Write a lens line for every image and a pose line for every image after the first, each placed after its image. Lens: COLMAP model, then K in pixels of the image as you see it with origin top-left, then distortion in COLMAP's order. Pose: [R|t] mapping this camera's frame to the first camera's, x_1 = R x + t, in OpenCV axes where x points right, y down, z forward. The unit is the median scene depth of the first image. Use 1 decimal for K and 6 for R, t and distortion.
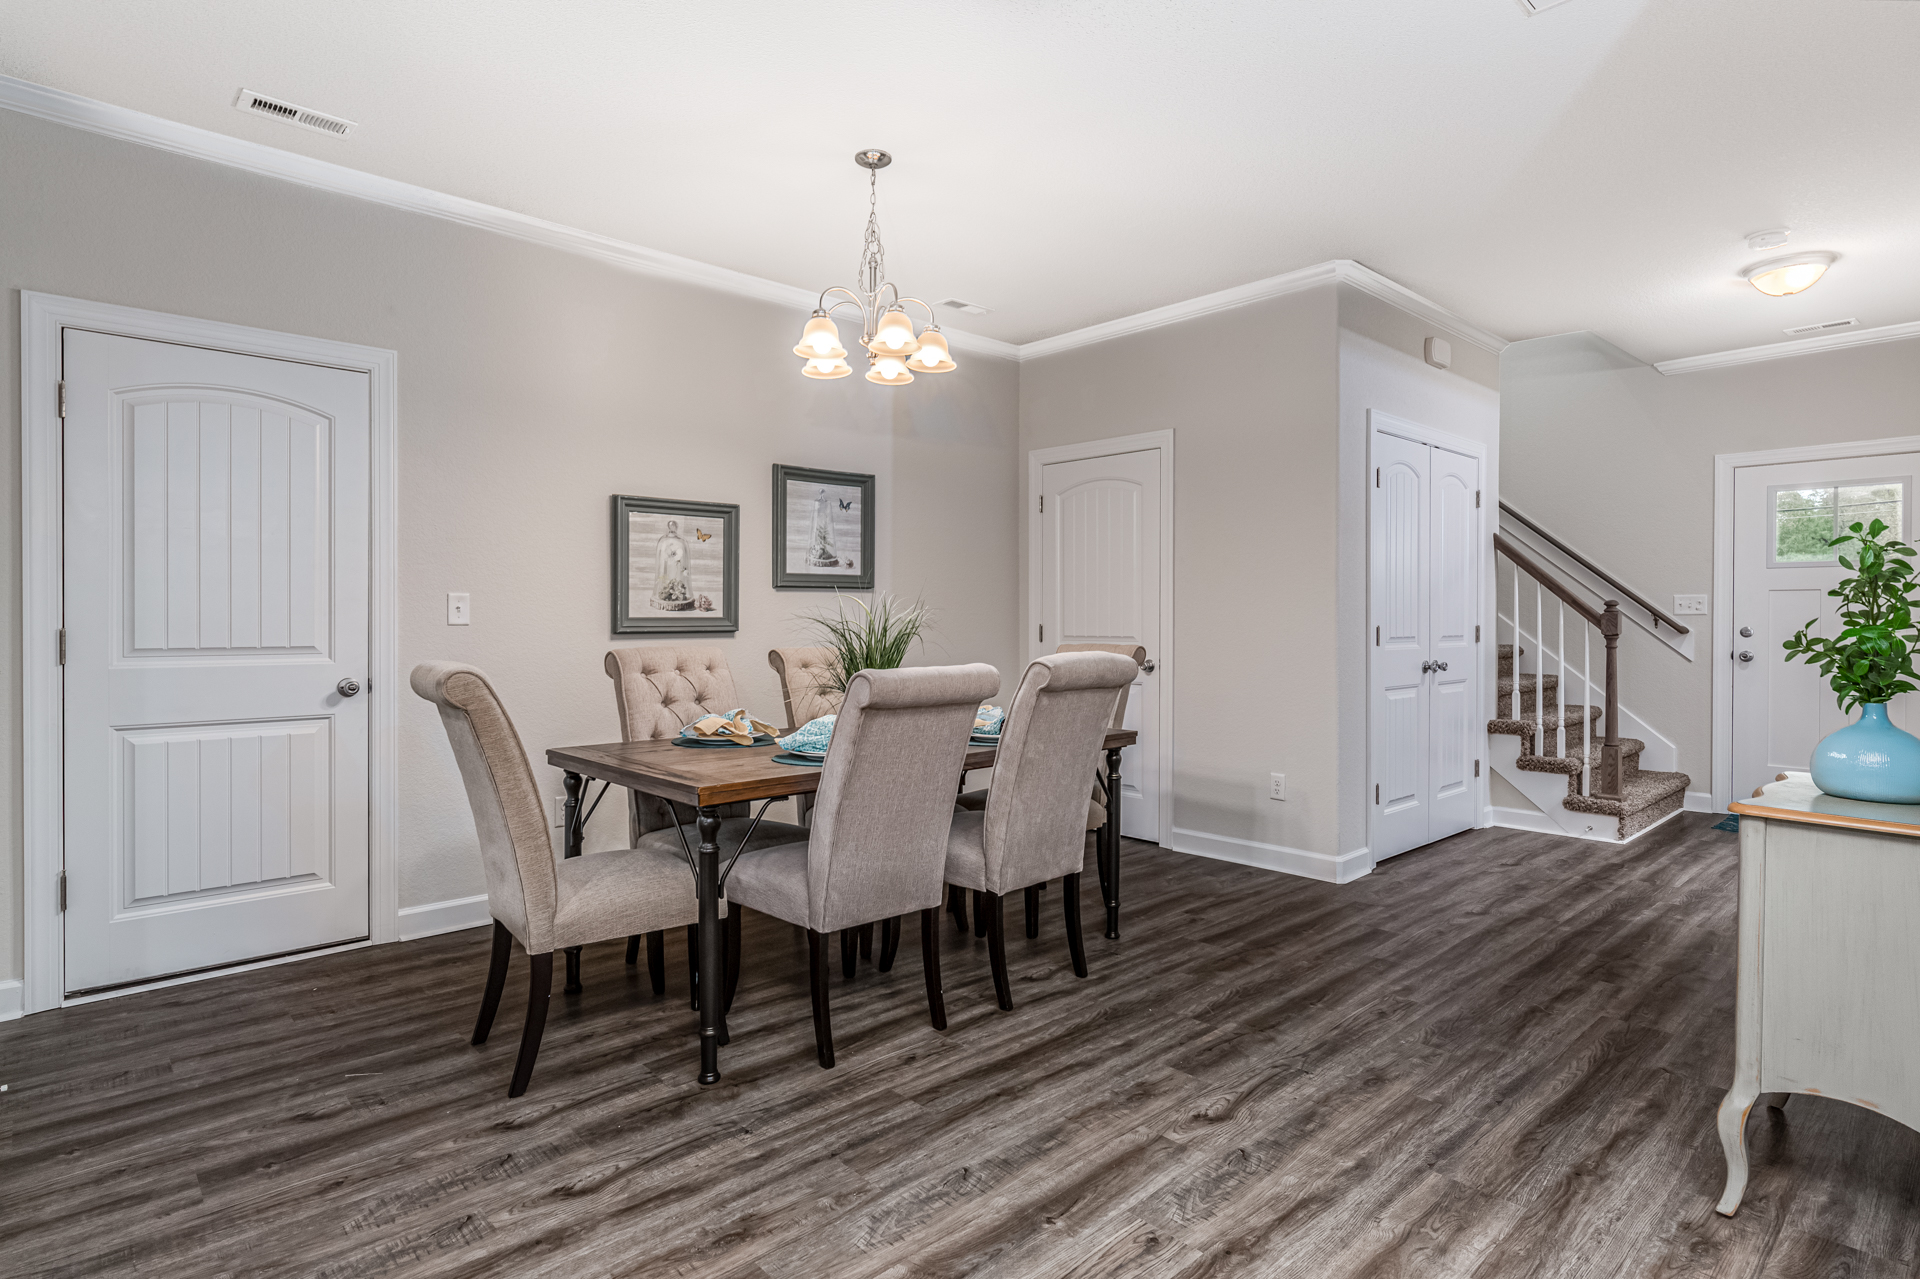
lens RADIAL K [[1019.9, 0, 937.3], [0, 1019.9, 617.4], [0, 0, 1]] dist [-0.000159, -0.000116]
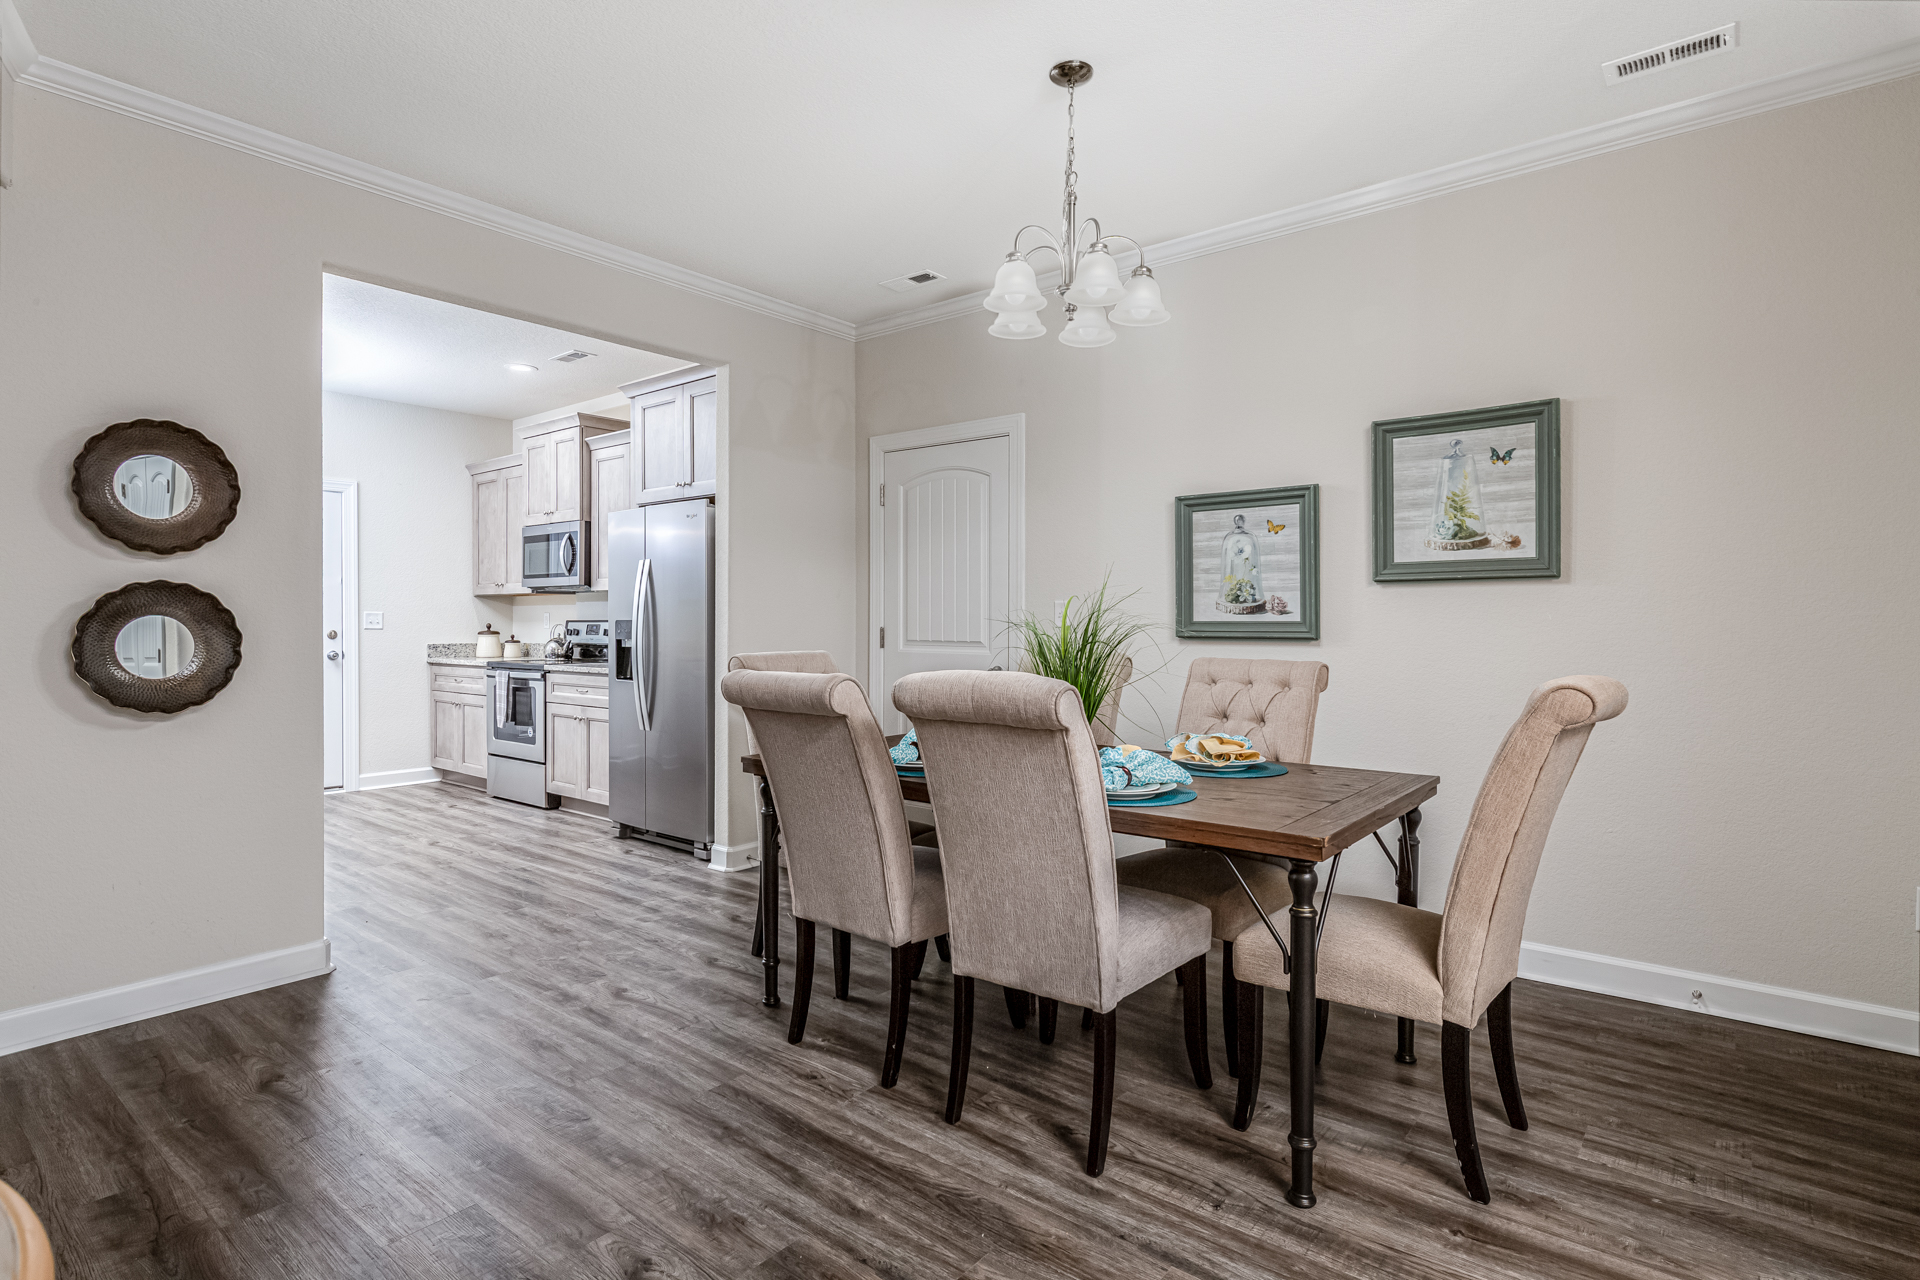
lens RADIAL K [[966.3, 0, 928.1], [0, 966.3, 618.9], [0, 0, 1]] dist [-0.000387, -0.001149]
pose [[0.130937, -0.001263, -0.991390, 0.817005], [-0.001146, 0.999998, -0.001425, -0.001166], [0.991390, 0.001323, 0.130935, 0.898654]]
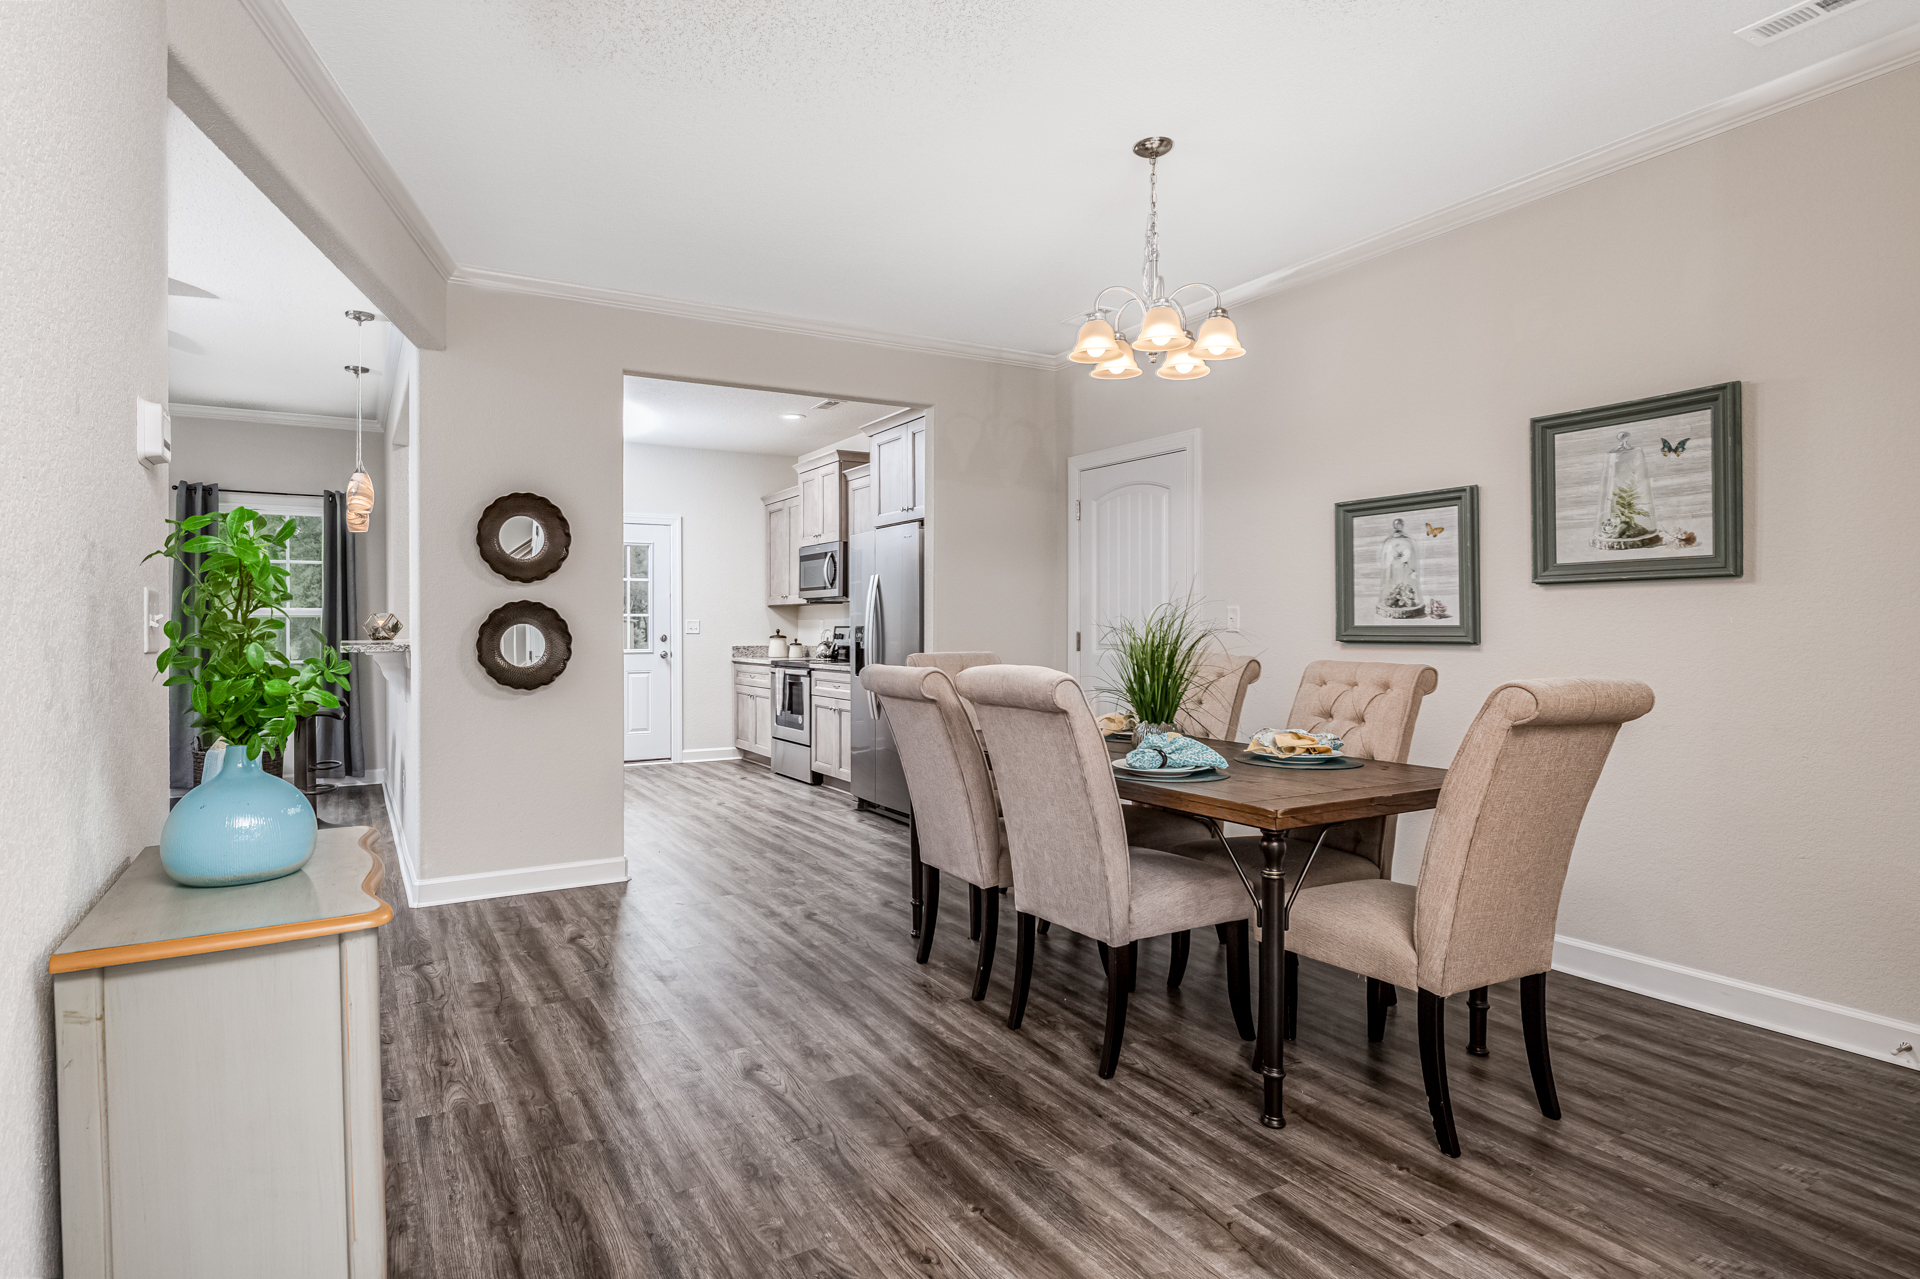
lens RADIAL K [[1057.4, 0, 914.4], [0, 1057.4, 618.6], [0, 0, 1]] dist [-0.002031, 0.000396]
pose [[-0.256132, -0.005656, -0.966625, 1.110231], [0.002194, 0.999977, -0.006433, -0.001614], [0.966639, -0.003768, -0.256114, 1.207125]]
